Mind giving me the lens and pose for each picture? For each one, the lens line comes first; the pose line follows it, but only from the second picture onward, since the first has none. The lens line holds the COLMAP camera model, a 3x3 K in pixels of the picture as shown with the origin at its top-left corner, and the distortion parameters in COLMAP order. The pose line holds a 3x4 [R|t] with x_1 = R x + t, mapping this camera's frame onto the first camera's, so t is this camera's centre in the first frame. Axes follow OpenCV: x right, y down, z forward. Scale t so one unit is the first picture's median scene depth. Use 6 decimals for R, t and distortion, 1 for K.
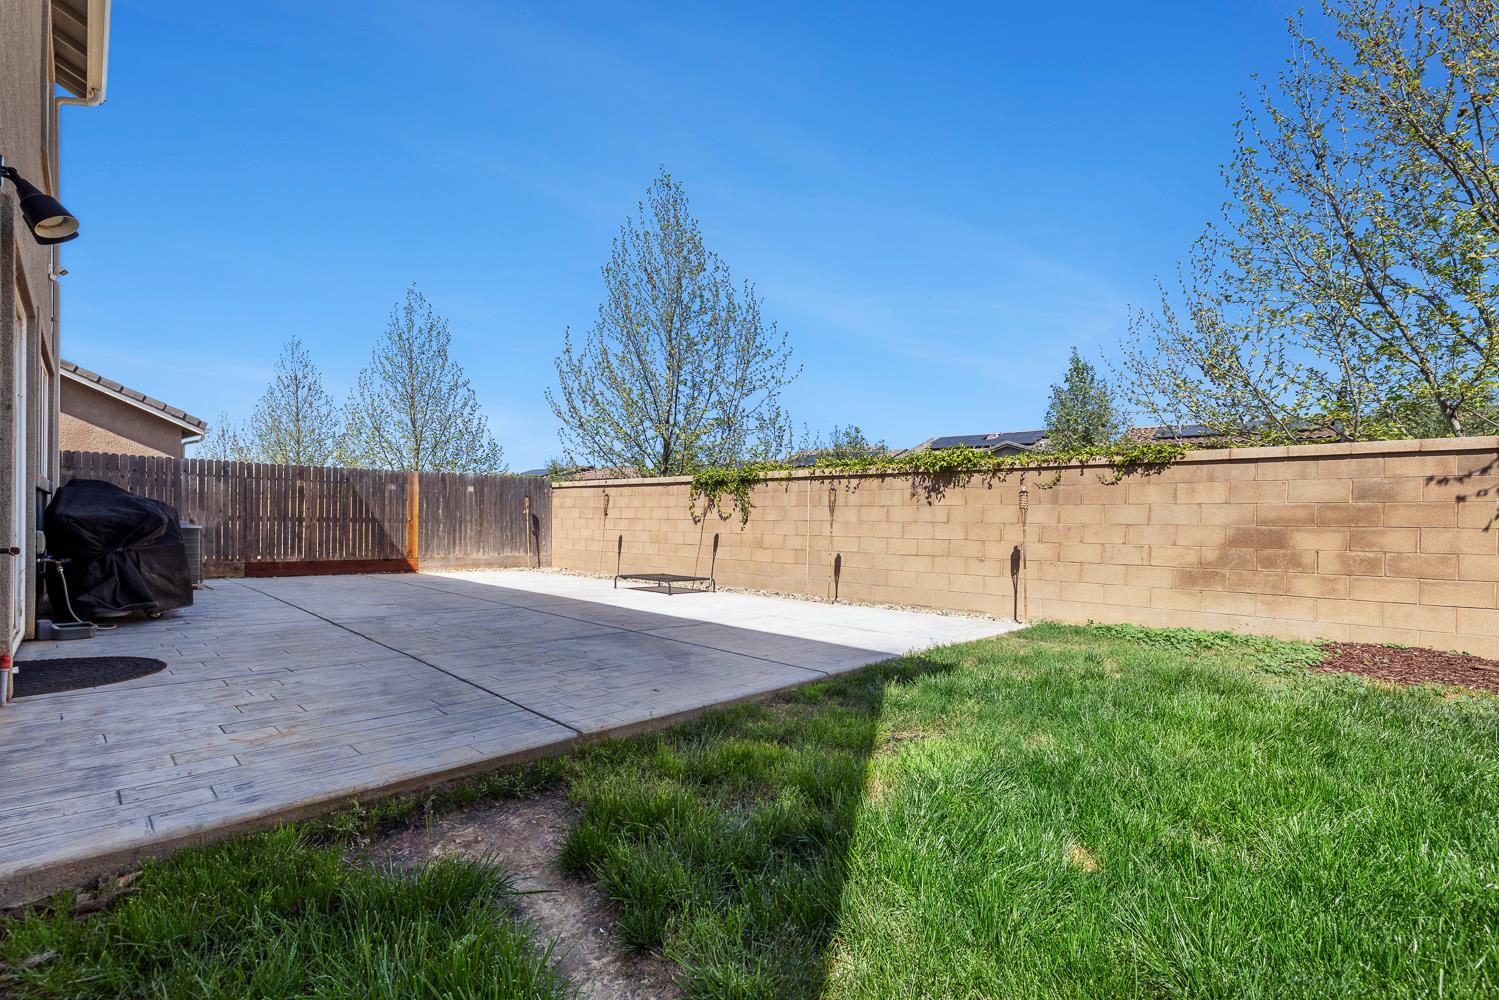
lens RADIAL K [[655.6, 0, 747.2], [0, 655.6, 509.6], [0, 0, 1]] dist [-0.002375, -0.000072]
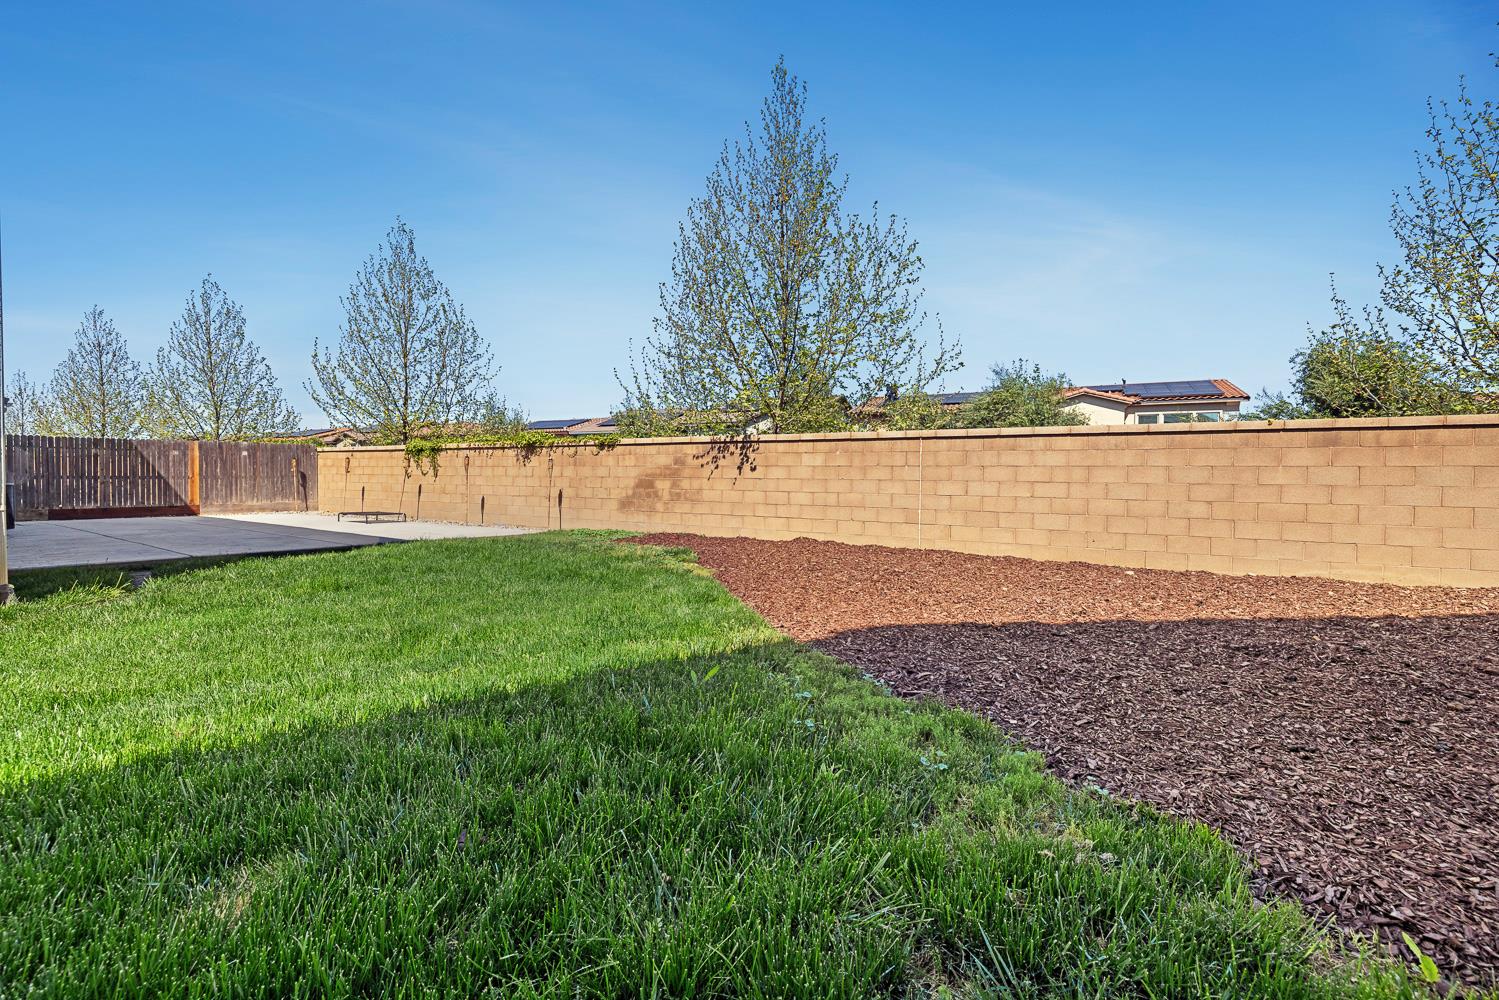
lens RADIAL K [[640.3, 0, 748.5], [0, 640.3, 473.4], [0, 0, 1]] dist [-0.000770, 0.000032]
pose [[0.984228, -0.008587, 0.176696, 0.427811], [0.004957, 0.999768, 0.020977, -0.015070], [-0.176835, -0.019770, 0.984042, -0.560742]]
